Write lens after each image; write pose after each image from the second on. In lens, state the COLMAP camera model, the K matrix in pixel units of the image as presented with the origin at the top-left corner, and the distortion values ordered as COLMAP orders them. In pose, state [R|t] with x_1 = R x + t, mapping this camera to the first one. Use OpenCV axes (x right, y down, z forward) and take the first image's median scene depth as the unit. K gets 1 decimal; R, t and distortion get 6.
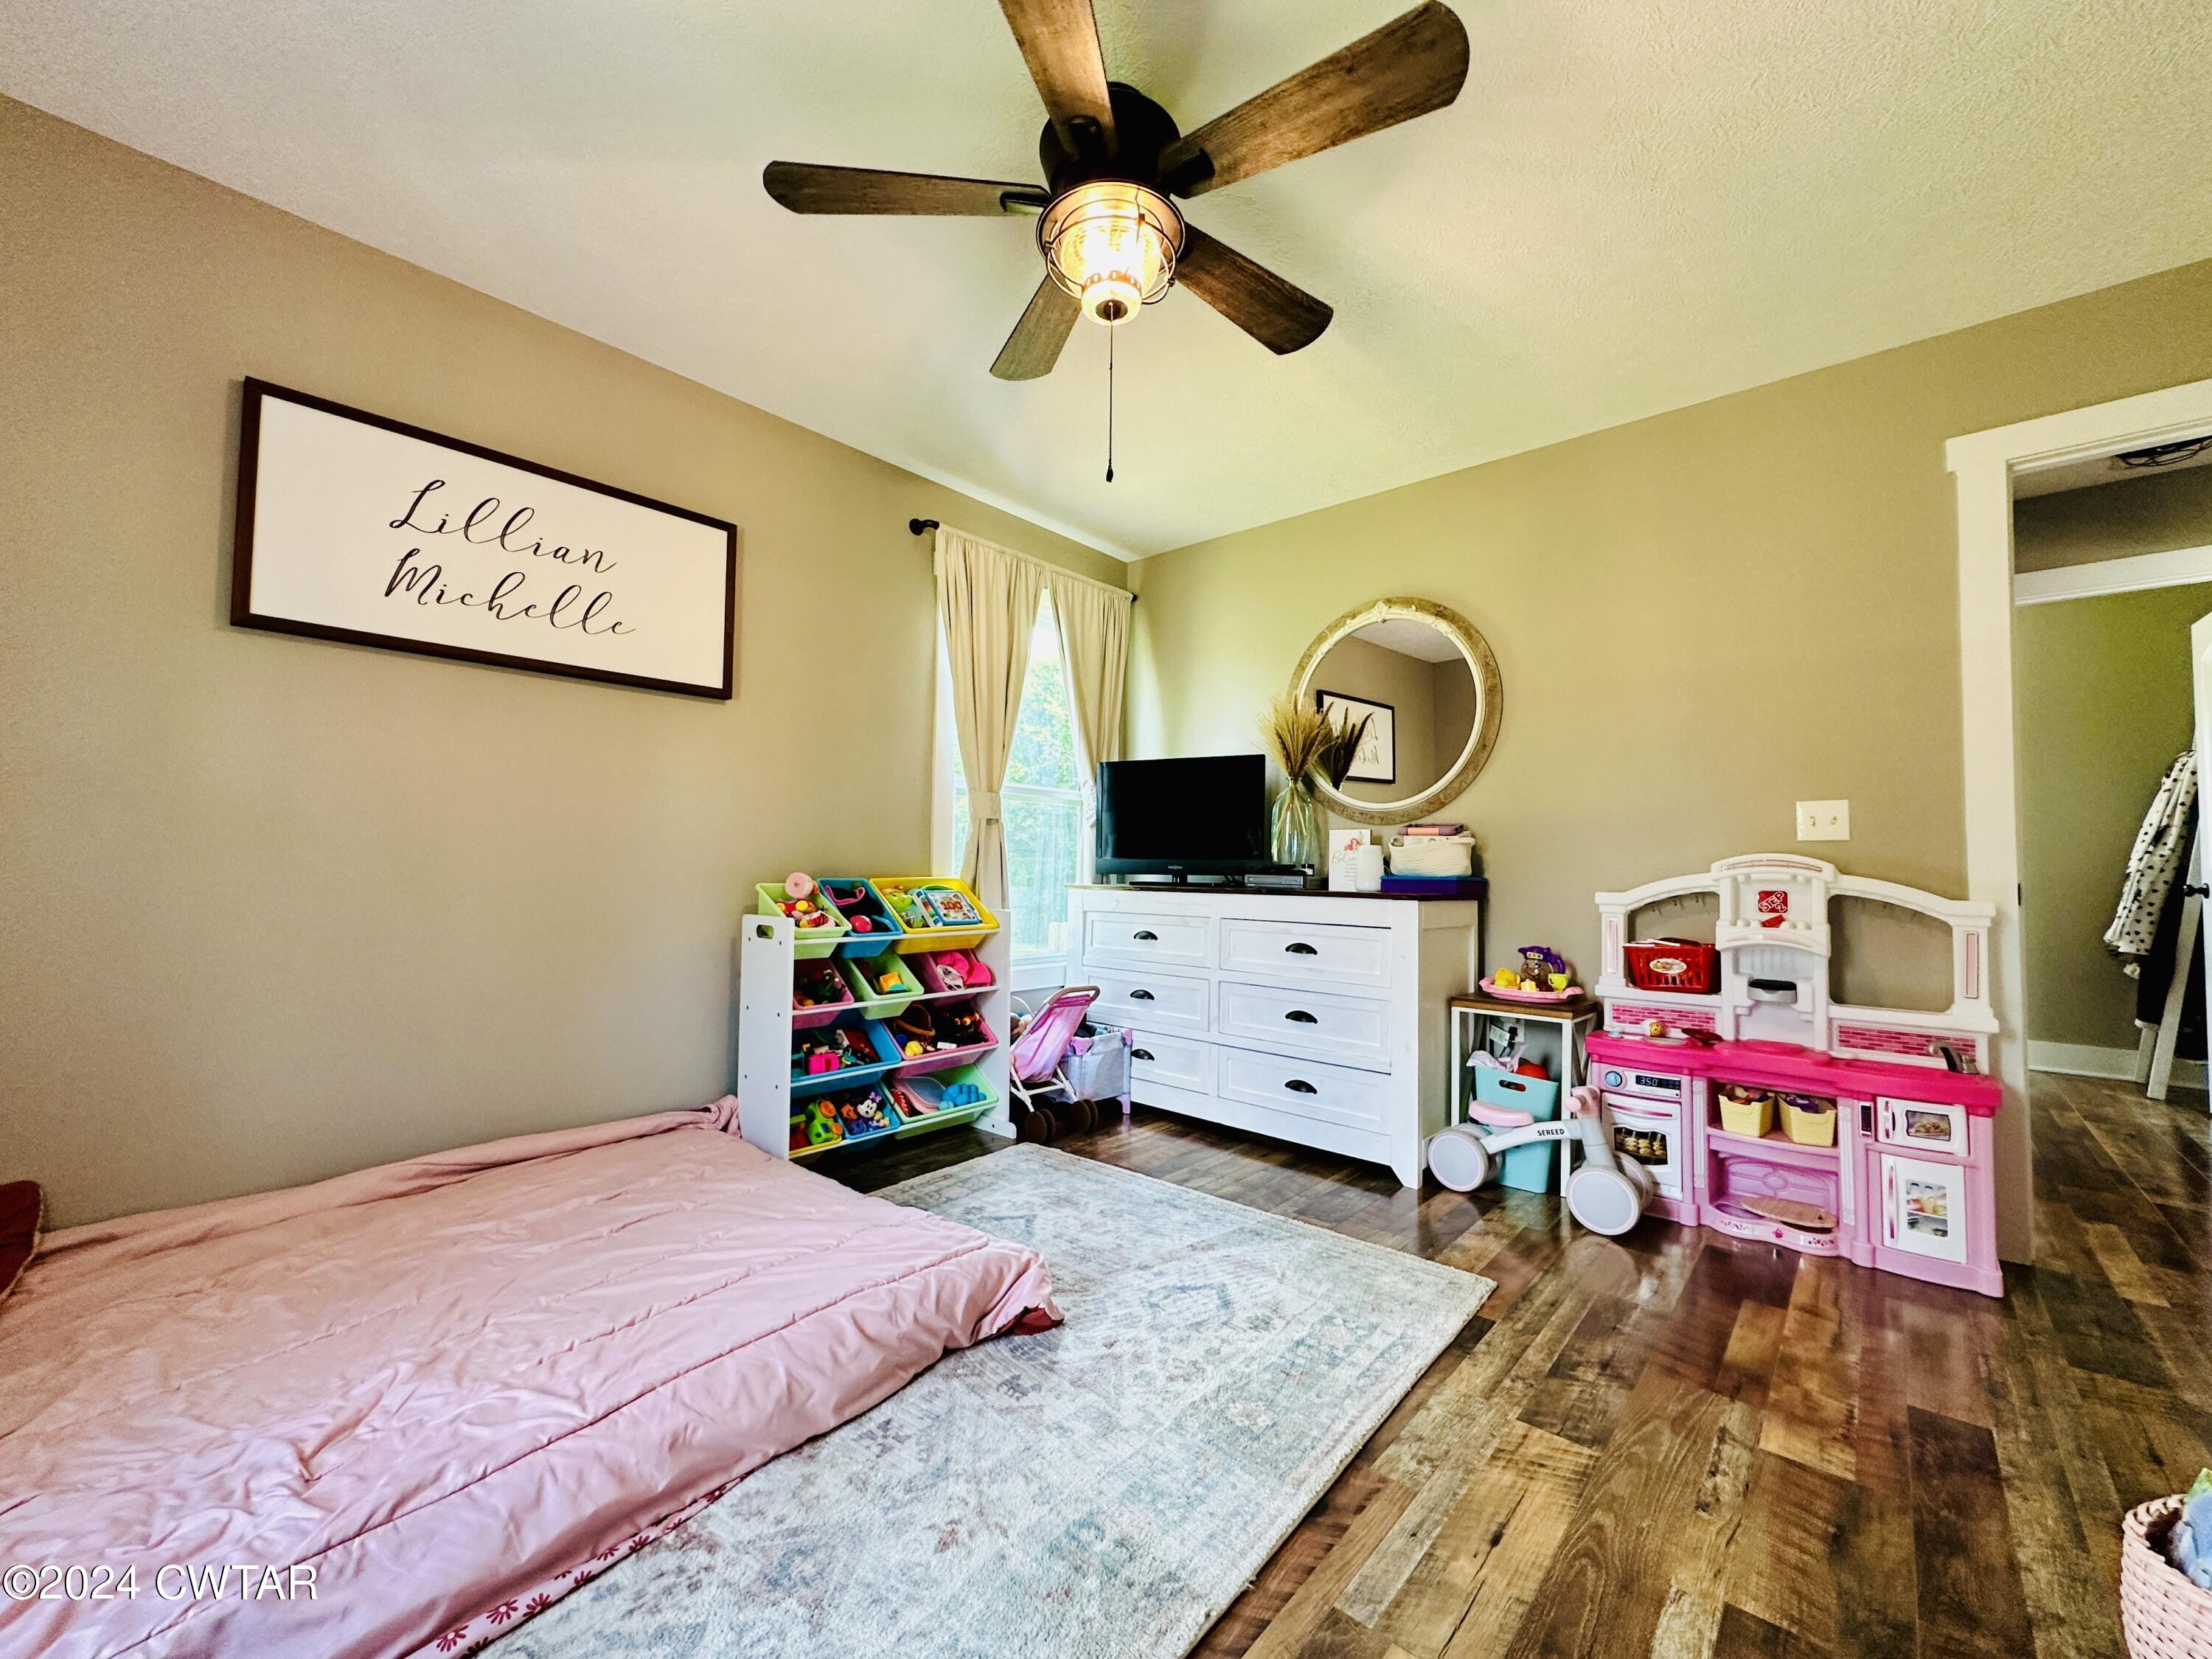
lens RADIAL K [[885.1, 0, 1099.5], [0, 885.1, 833.0], [0, 0, 1]] dist [-0.003716, 0.001047]
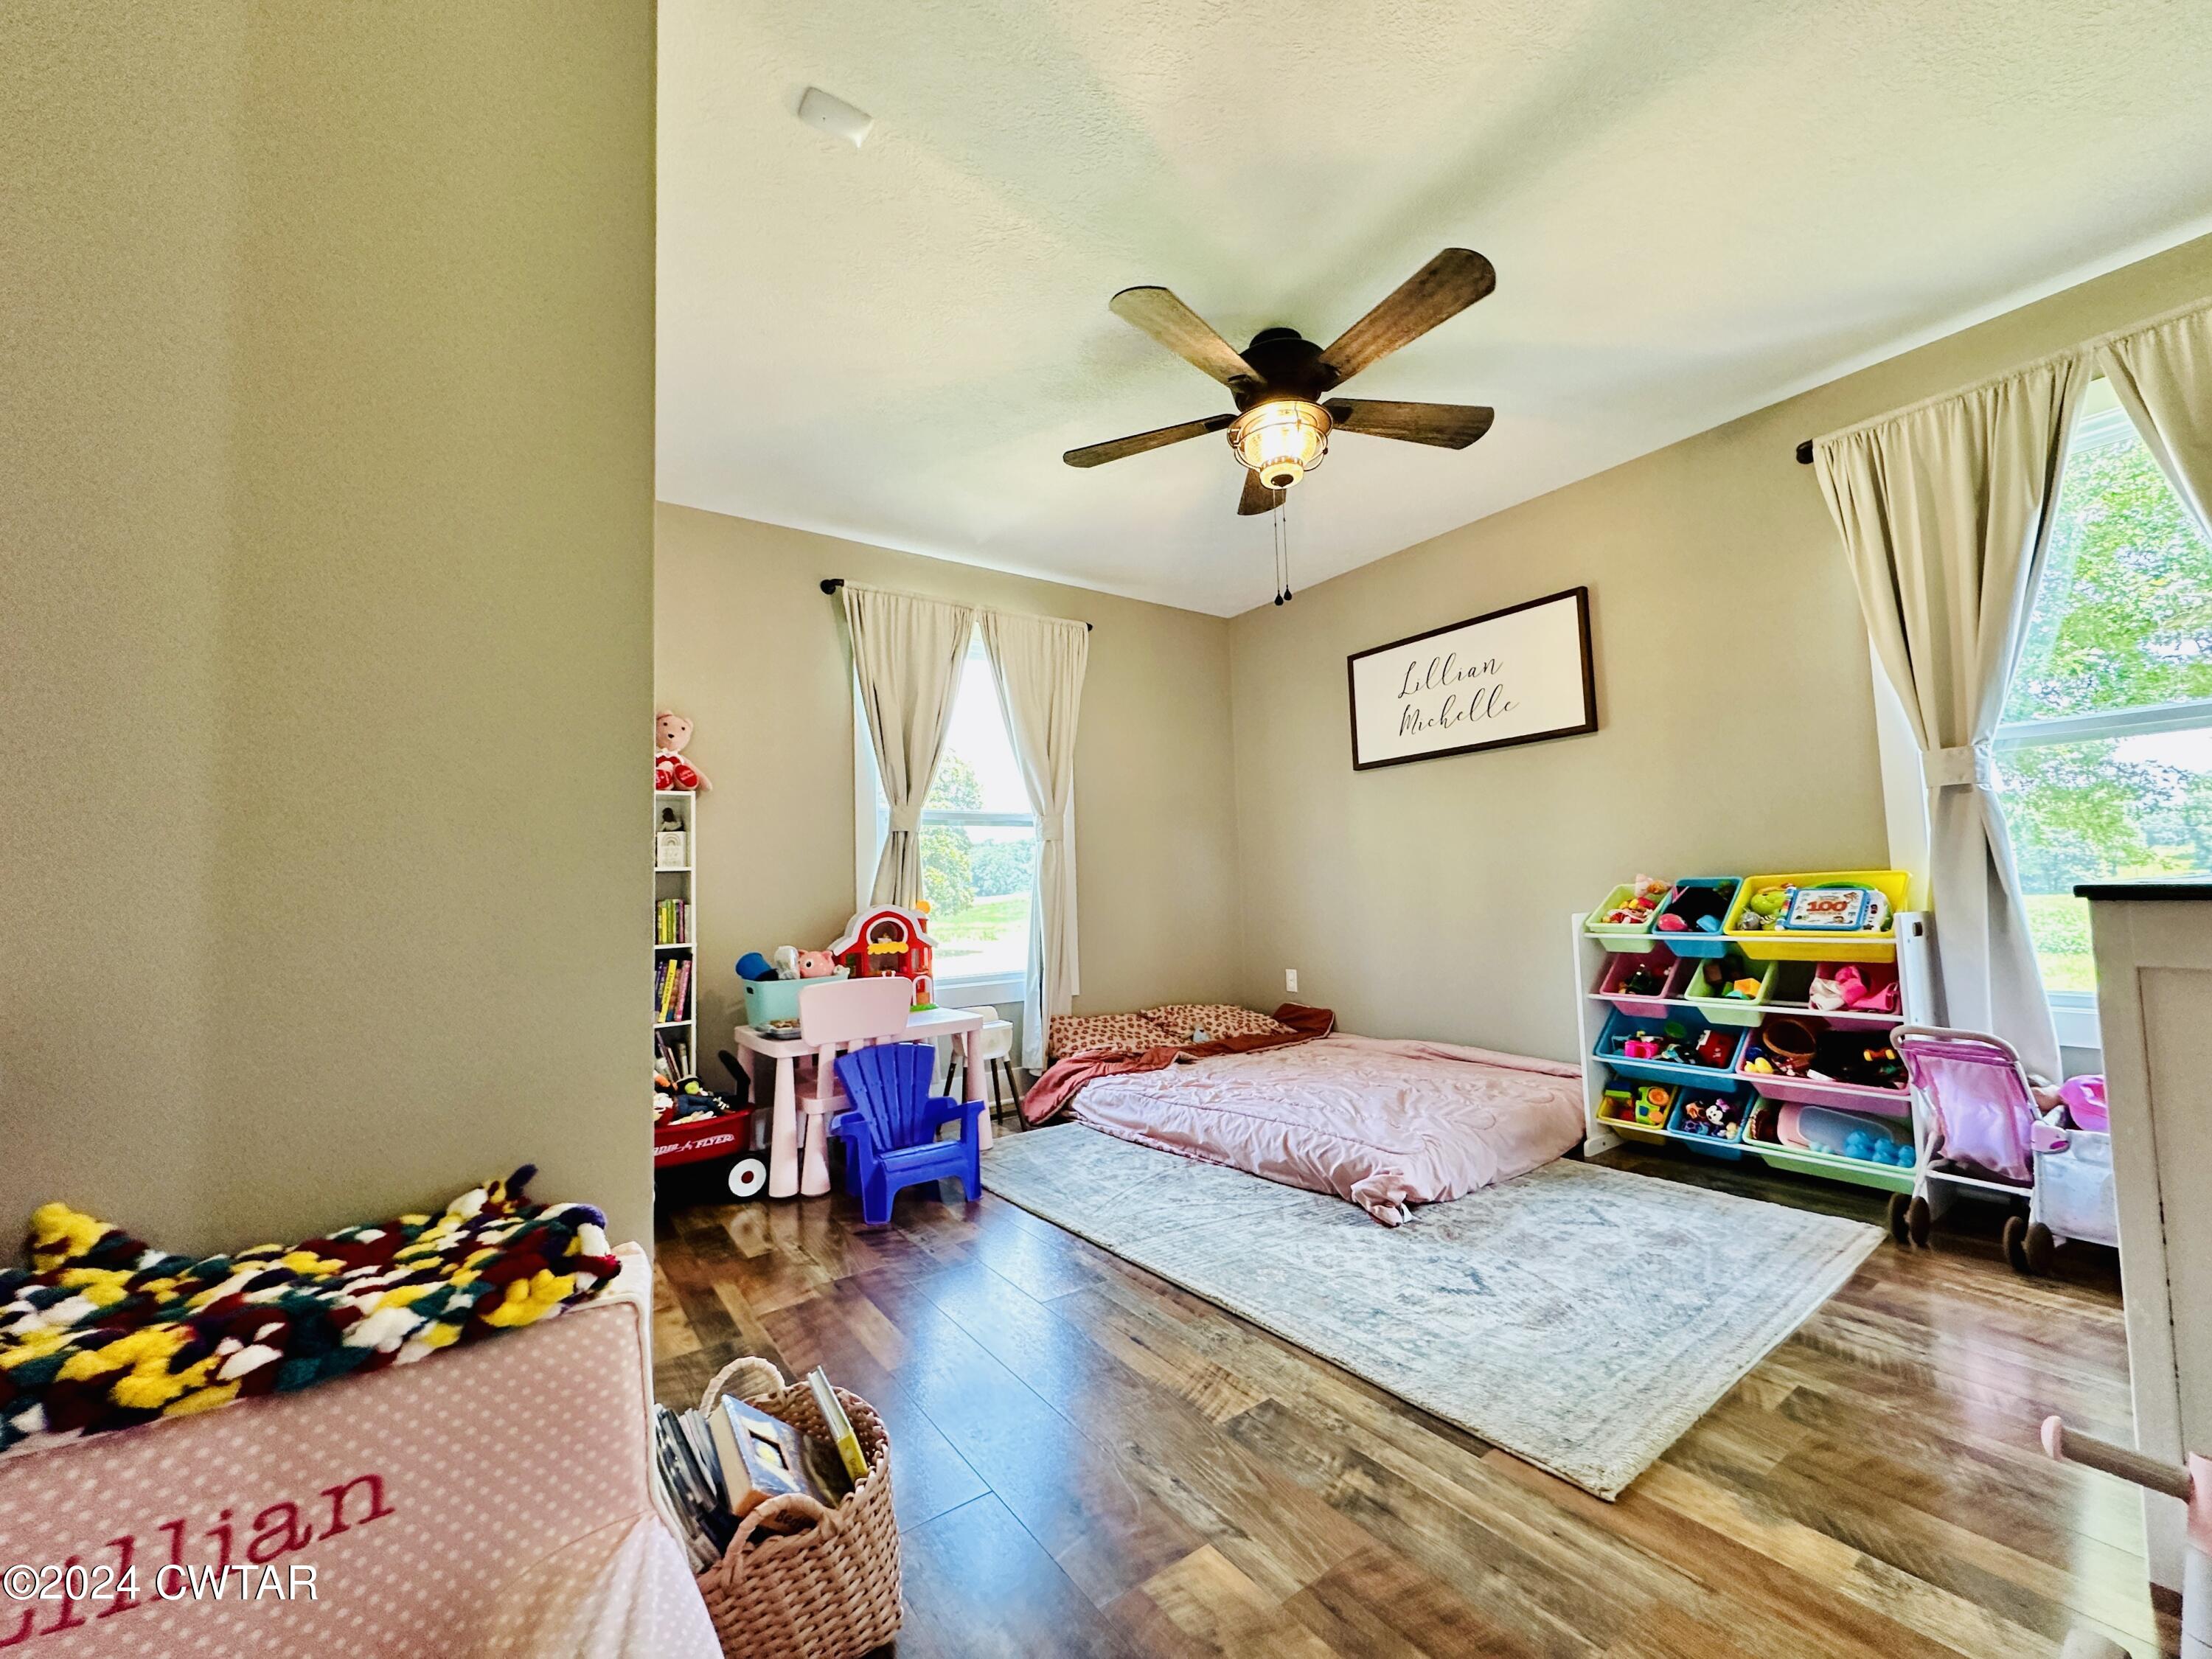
lens RADIAL K [[885.1, 0, 1111.2], [0, 885.1, 830.5], [0, 0, 1]] dist [-0.003716, 0.001047]
pose [[-0.227704, -0.075566, -0.970794, 1.014254], [0.067282, 0.993380, -0.093105, 0.057660], [0.971403, -0.086517, -0.221112, 0.715535]]
